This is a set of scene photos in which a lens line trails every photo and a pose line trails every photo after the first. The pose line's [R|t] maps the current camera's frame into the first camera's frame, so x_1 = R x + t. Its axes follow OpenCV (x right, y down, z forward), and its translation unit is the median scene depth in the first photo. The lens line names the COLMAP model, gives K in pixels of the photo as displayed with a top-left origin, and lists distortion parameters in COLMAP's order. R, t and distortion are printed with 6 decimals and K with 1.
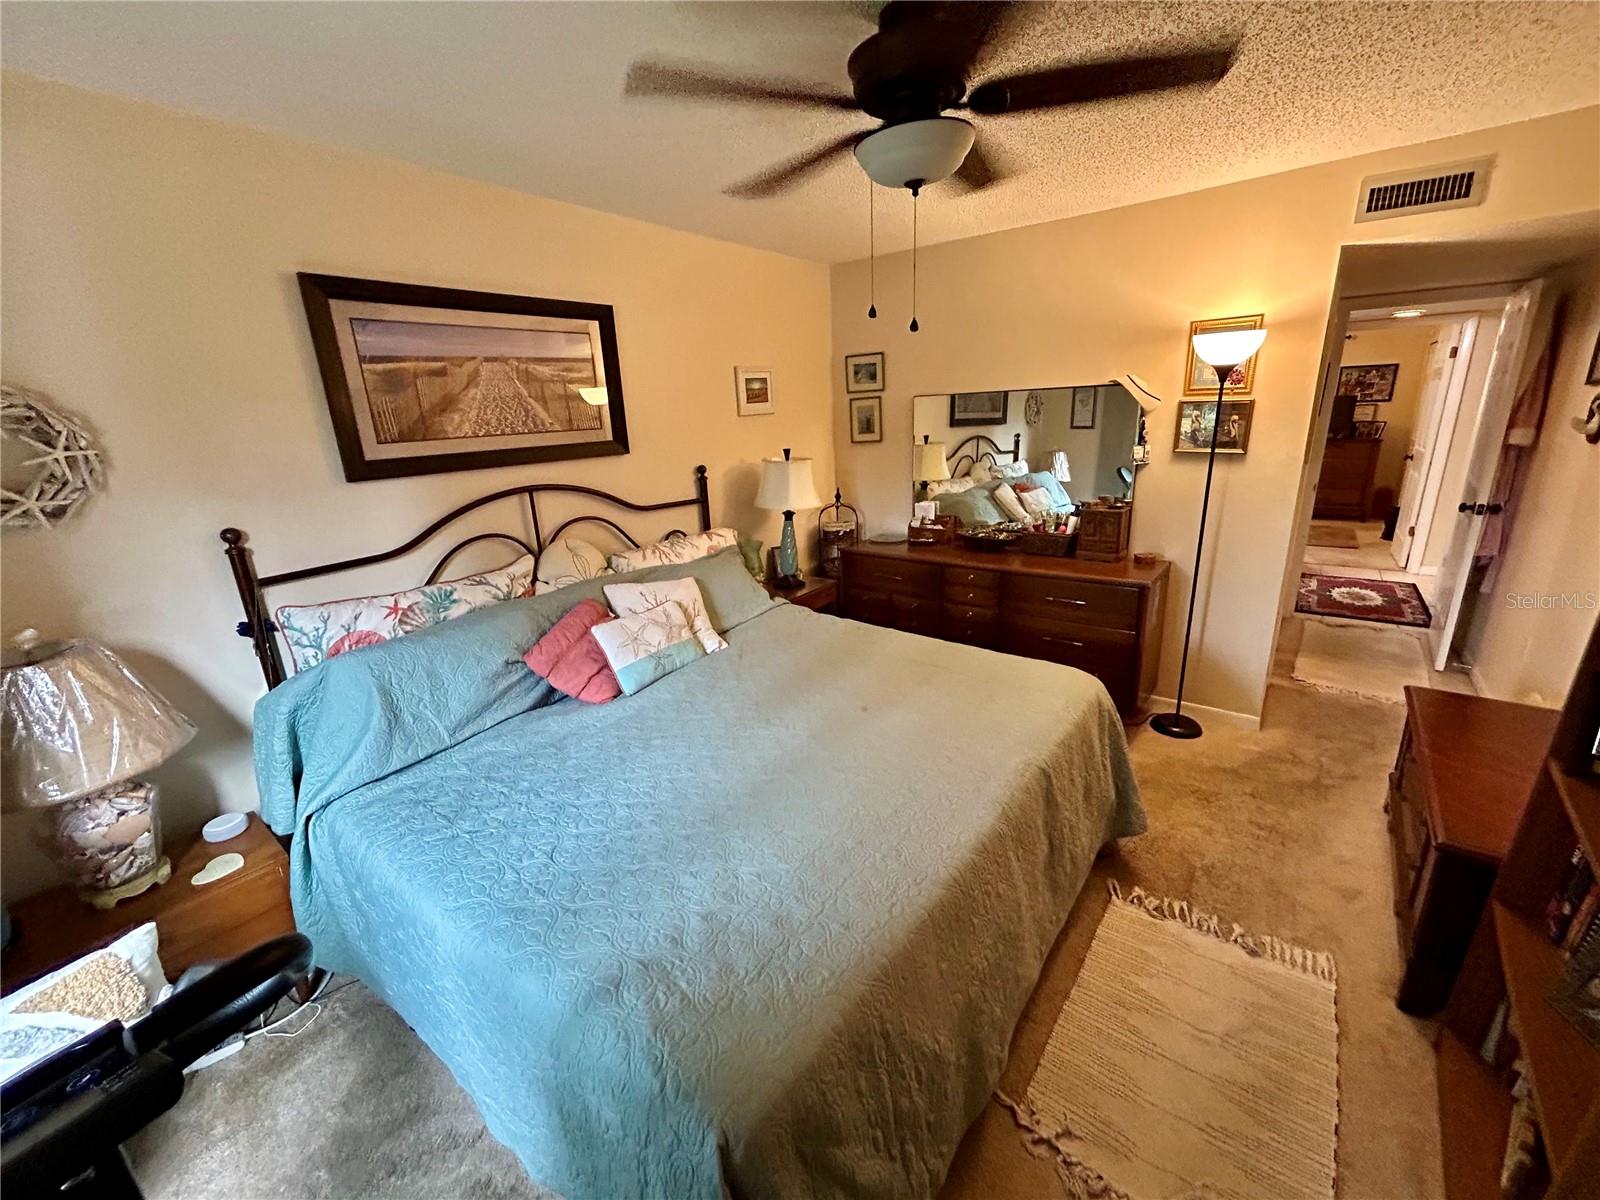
lens RADIAL K [[651.9, 0, 800.9], [0, 651.9, 597.4], [0, 0, 1]] dist [-0.003219, 0.002460]
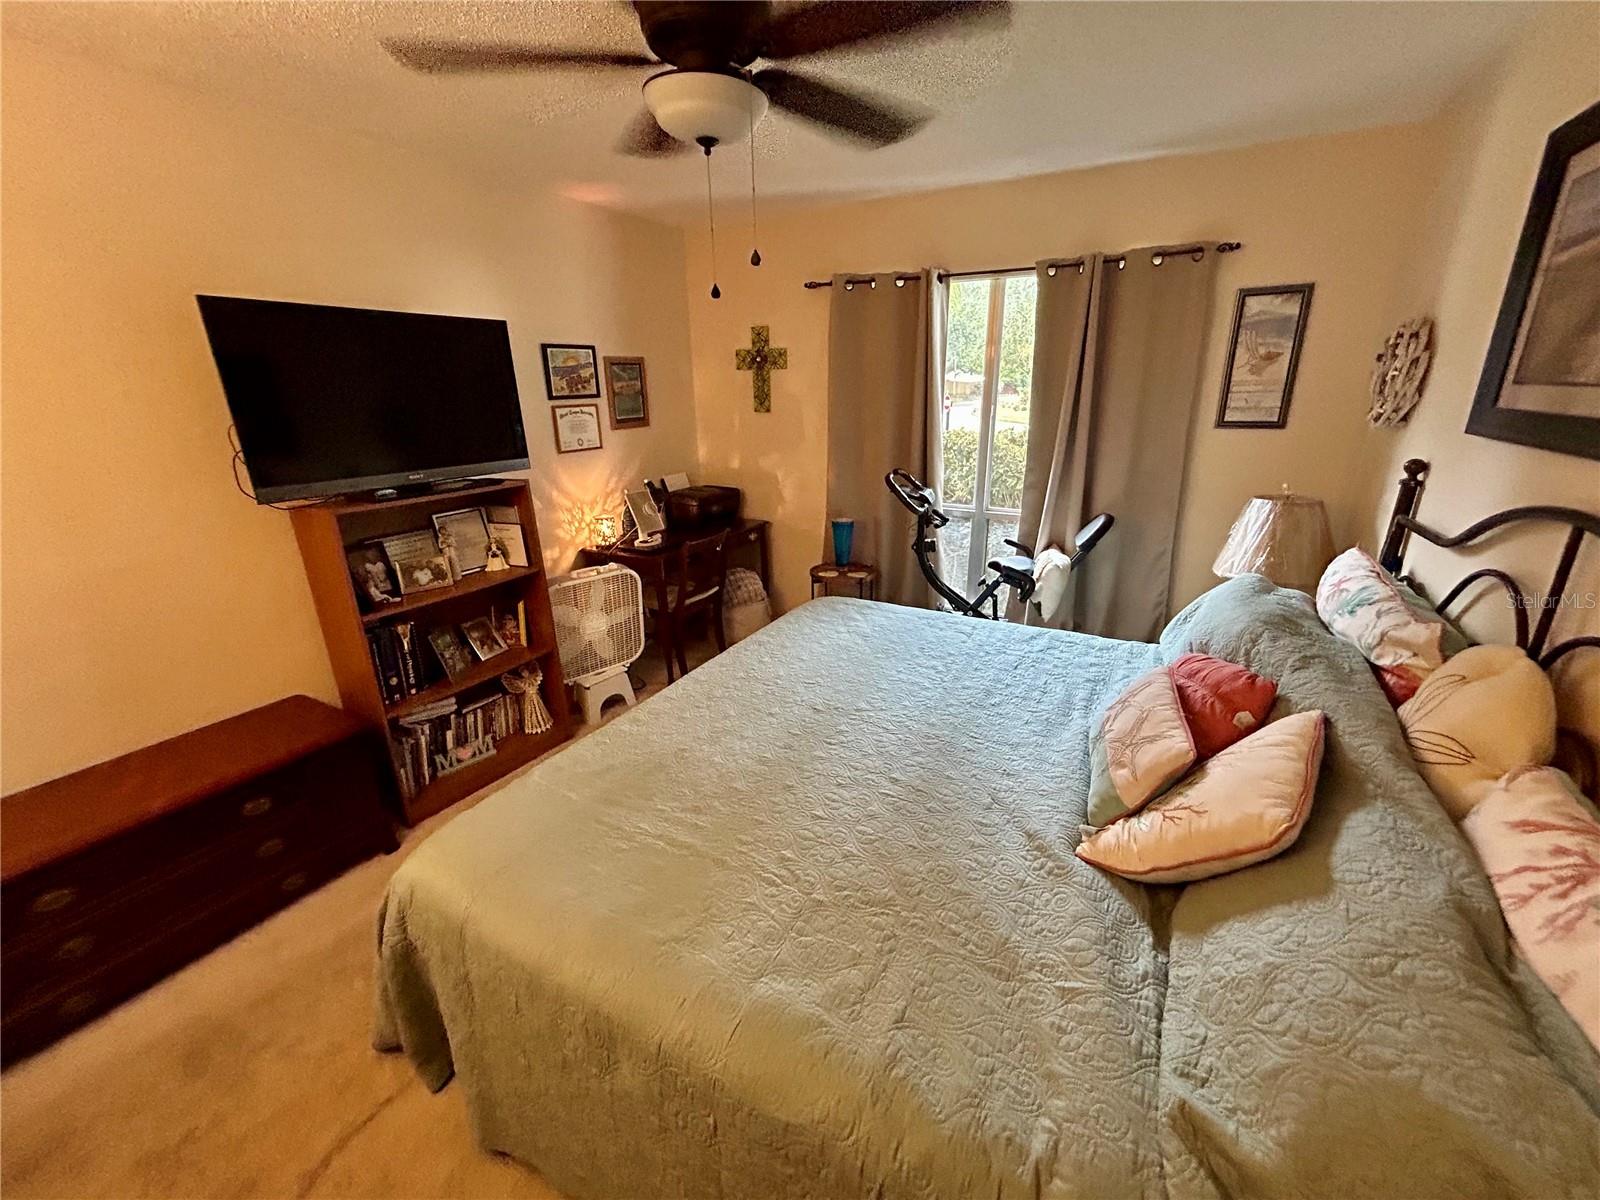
lens RADIAL K [[649.5, 0, 800.9], [0, 649.5, 599.8], [0, 0, 1]] dist [0.000079, 0.000339]
pose [[-0.984982, 0.108426, -0.134366, 0.141967], [0.011265, 0.816926, 0.576633, -0.373702], [0.172289, 0.566460, -0.805878, 1.284991]]
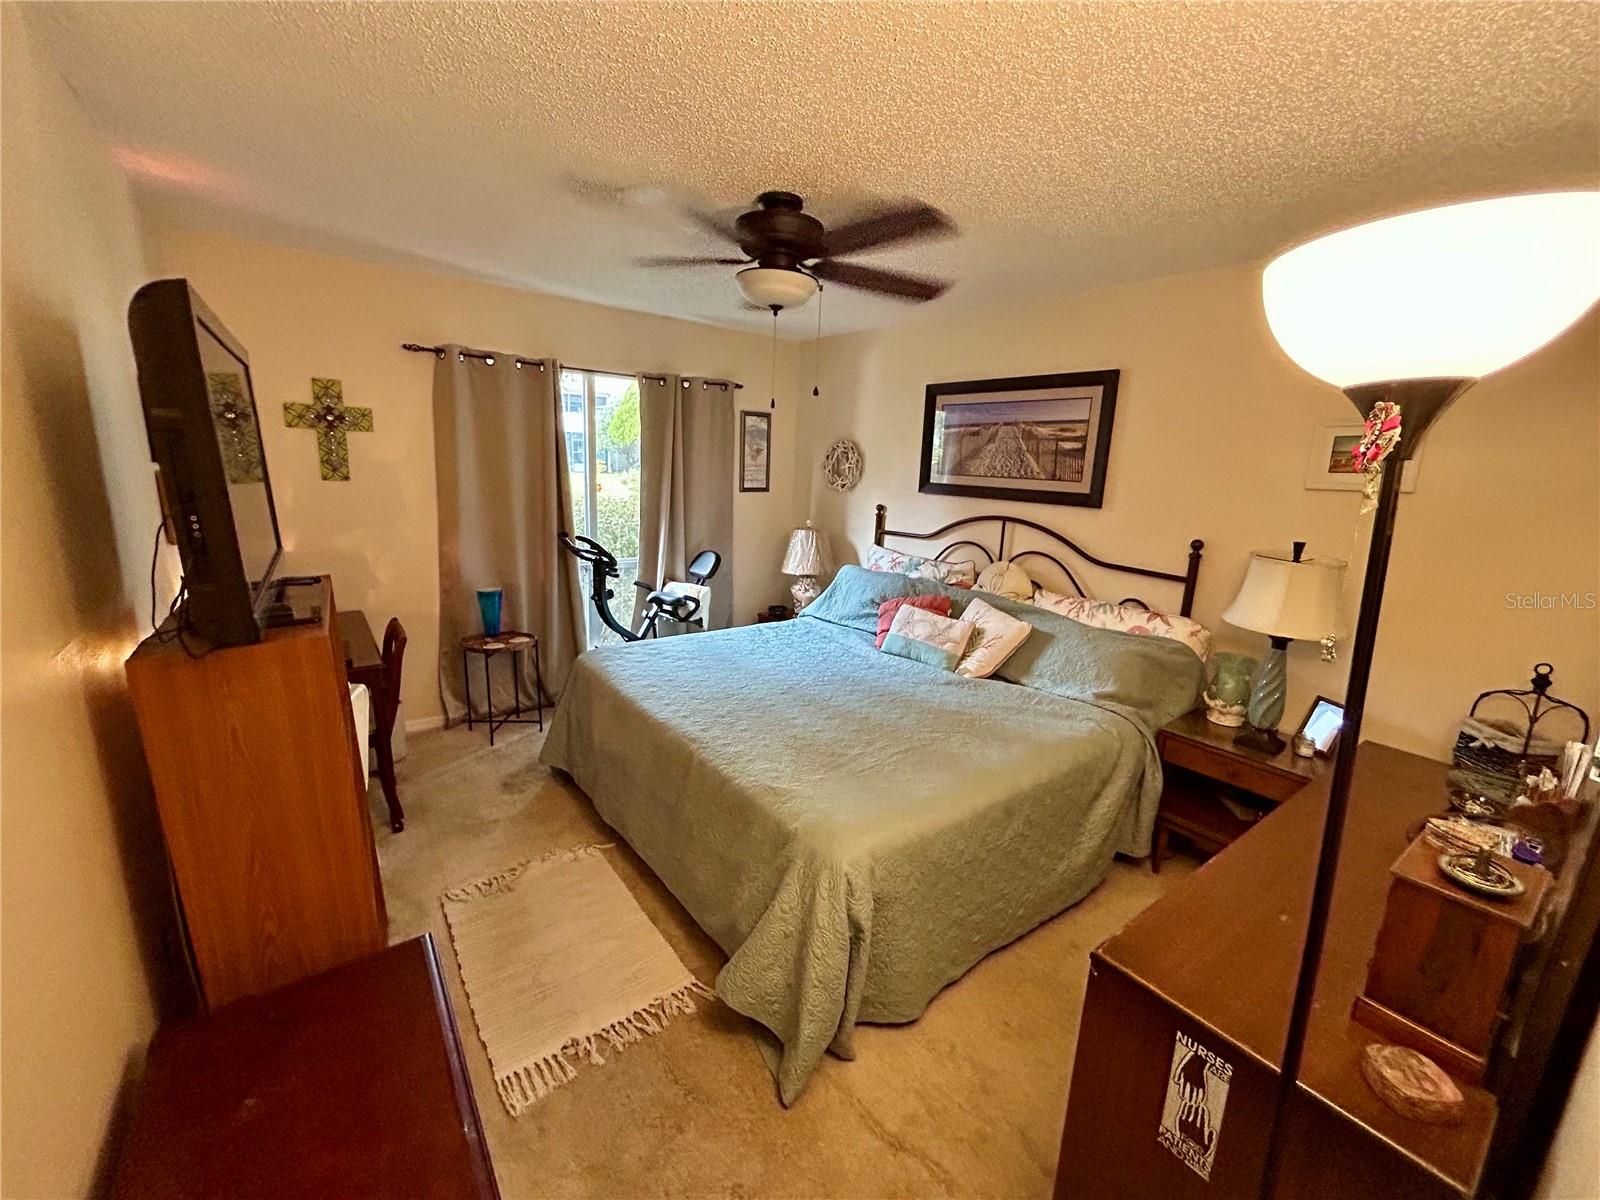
lens RADIAL K [[651.9, 0, 800.9], [0, 651.9, 597.4], [0, 0, 1]] dist [-0.003219, 0.002460]
pose [[-0.253673, 0.235013, -0.938306, 0.976022], [-0.301223, 0.902609, 0.307509, -0.306368], [0.919192, 0.360646, -0.158176, 0.891305]]
